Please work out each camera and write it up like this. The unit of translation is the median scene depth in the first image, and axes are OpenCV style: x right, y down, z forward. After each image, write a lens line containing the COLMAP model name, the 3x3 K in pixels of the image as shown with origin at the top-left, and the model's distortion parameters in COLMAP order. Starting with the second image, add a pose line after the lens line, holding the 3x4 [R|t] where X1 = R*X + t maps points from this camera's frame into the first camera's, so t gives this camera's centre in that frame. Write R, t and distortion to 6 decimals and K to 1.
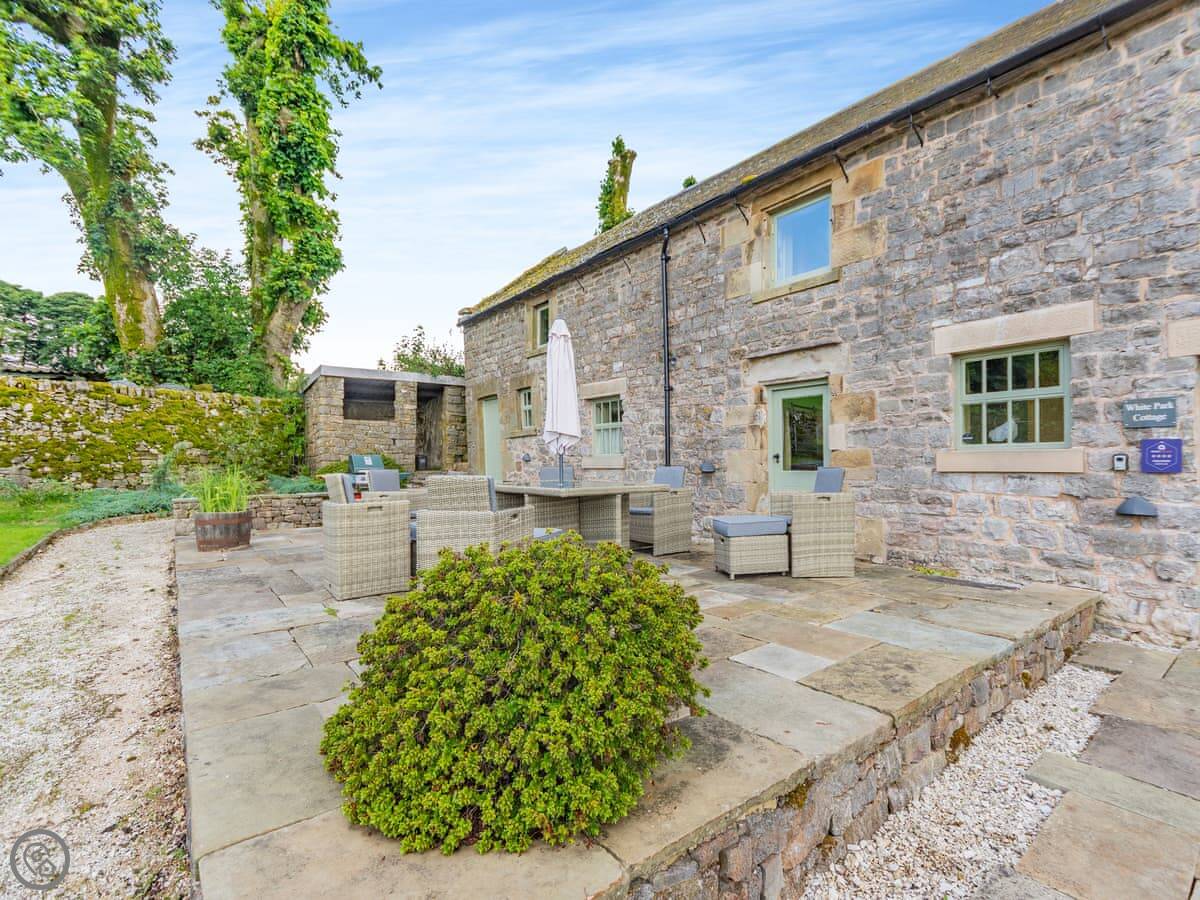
lens RADIAL K [[574.4, 0, 601.2], [0, 574.4, 459.6], [0, 0, 1]] dist [-0.000378, -0.005883]
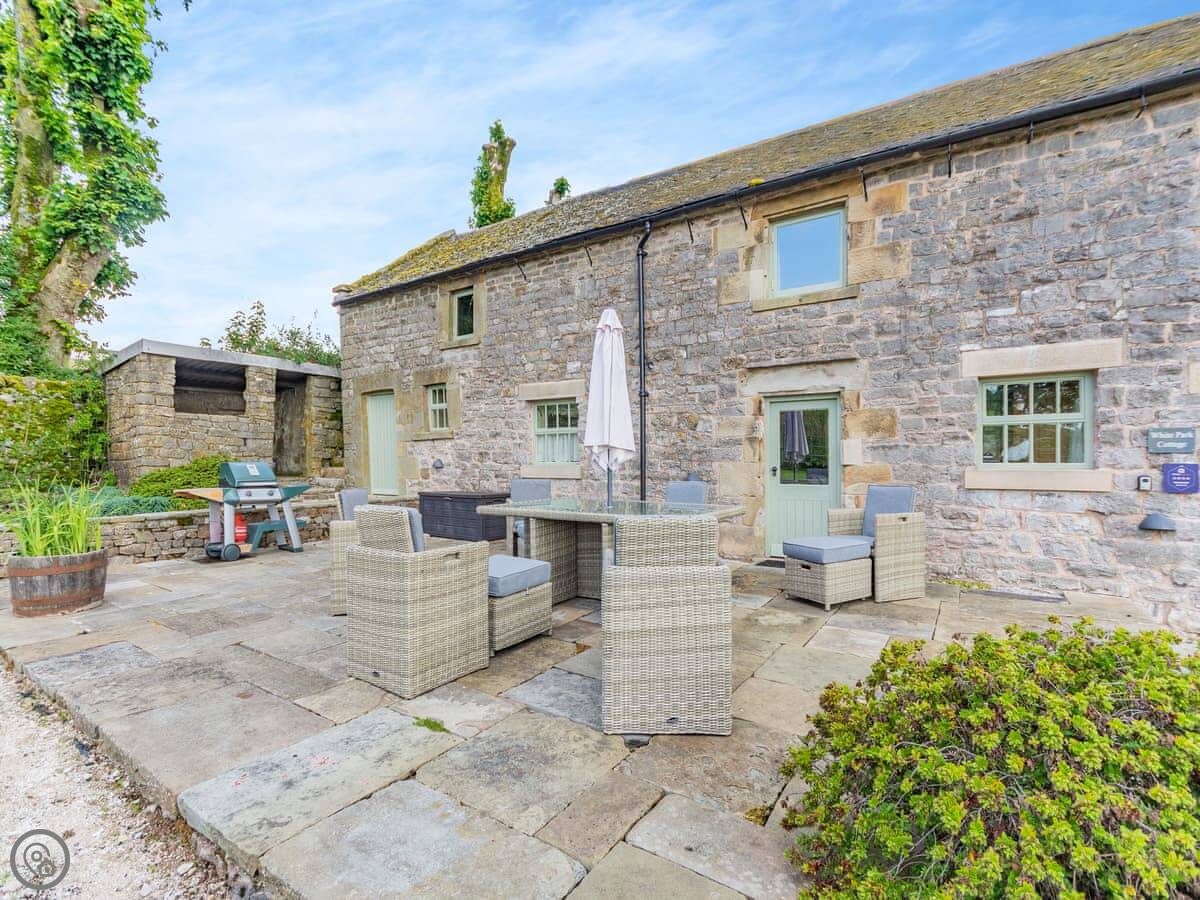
lens RADIAL K [[556.8, 0, 599.9], [0, 556.8, 459.5], [0, 0, 1]] dist [-0.001797, -0.006805]
pose [[0.942437, 0.006524, 0.334320, -0.290164], [-0.007441, 0.999971, 0.001462, -0.021518], [-0.334301, -0.003866, 0.942459, 0.199584]]
